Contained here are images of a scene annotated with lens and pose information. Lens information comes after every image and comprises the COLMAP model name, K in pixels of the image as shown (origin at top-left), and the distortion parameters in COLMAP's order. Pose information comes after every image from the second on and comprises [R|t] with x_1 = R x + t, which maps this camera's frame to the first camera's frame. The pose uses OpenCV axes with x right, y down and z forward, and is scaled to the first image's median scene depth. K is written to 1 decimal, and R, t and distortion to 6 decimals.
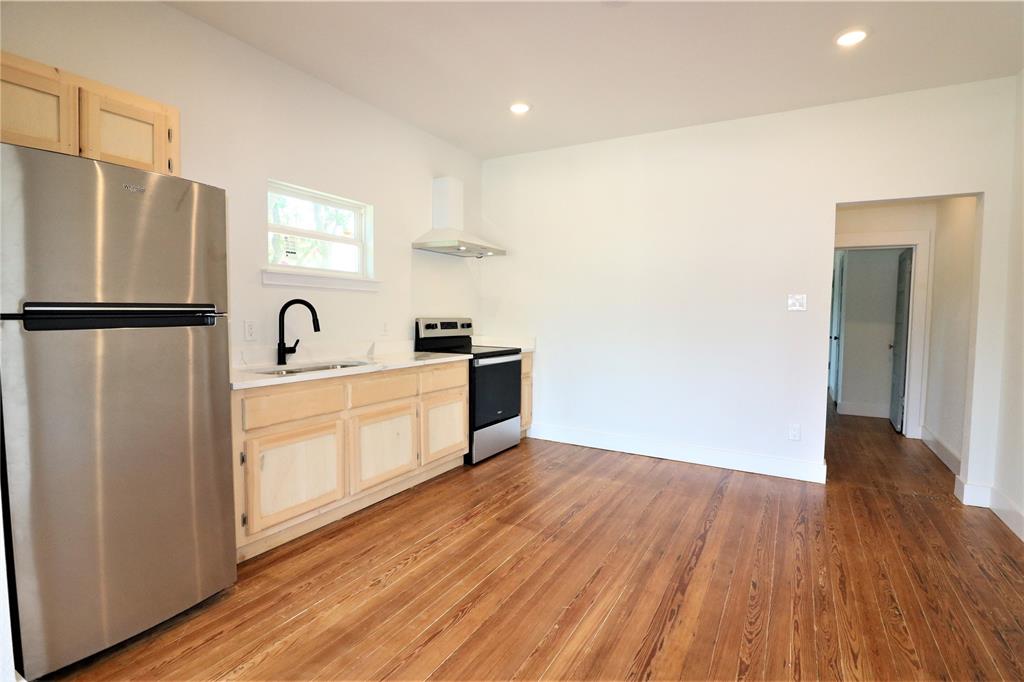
lens RADIAL K [[487.7, 0, 513.2], [0, 487.7, 341.1], [0, 0, 1]] dist [-0.014168, -0.001271]
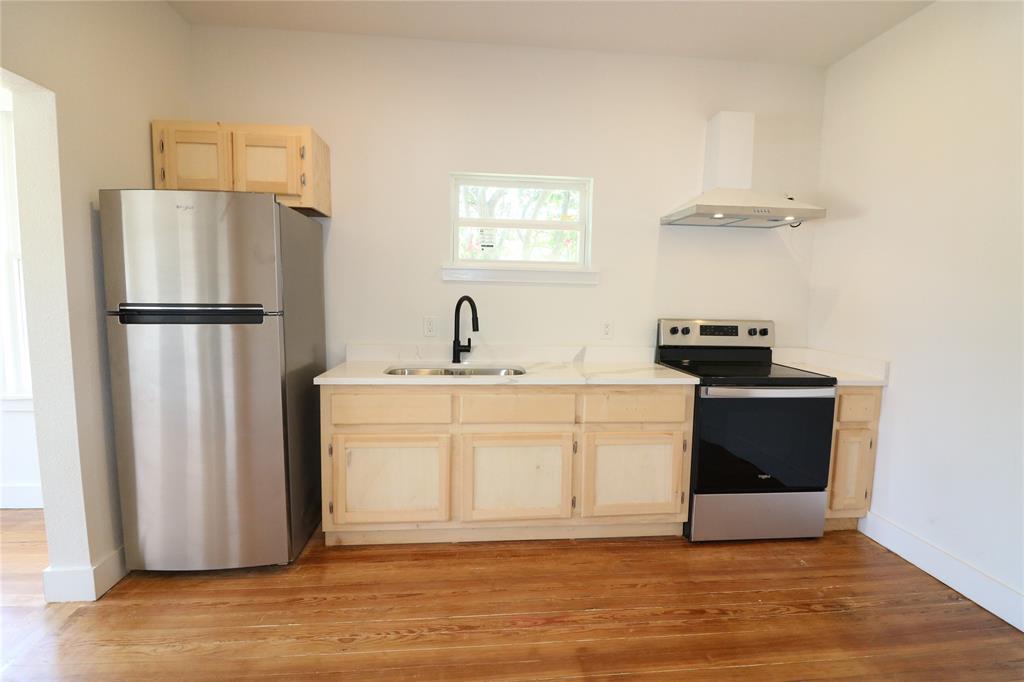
lens RADIAL K [[471.3, 0, 513.2], [0, 471.3, 342.9], [0, 0, 1]] dist [-0.007685, -0.006206]
pose [[0.577506, 0.079690, -0.812488, 0.330648], [-0.058315, 0.996709, 0.056309, -0.047739], [0.814301, 0.014862, 0.580252, 0.506020]]
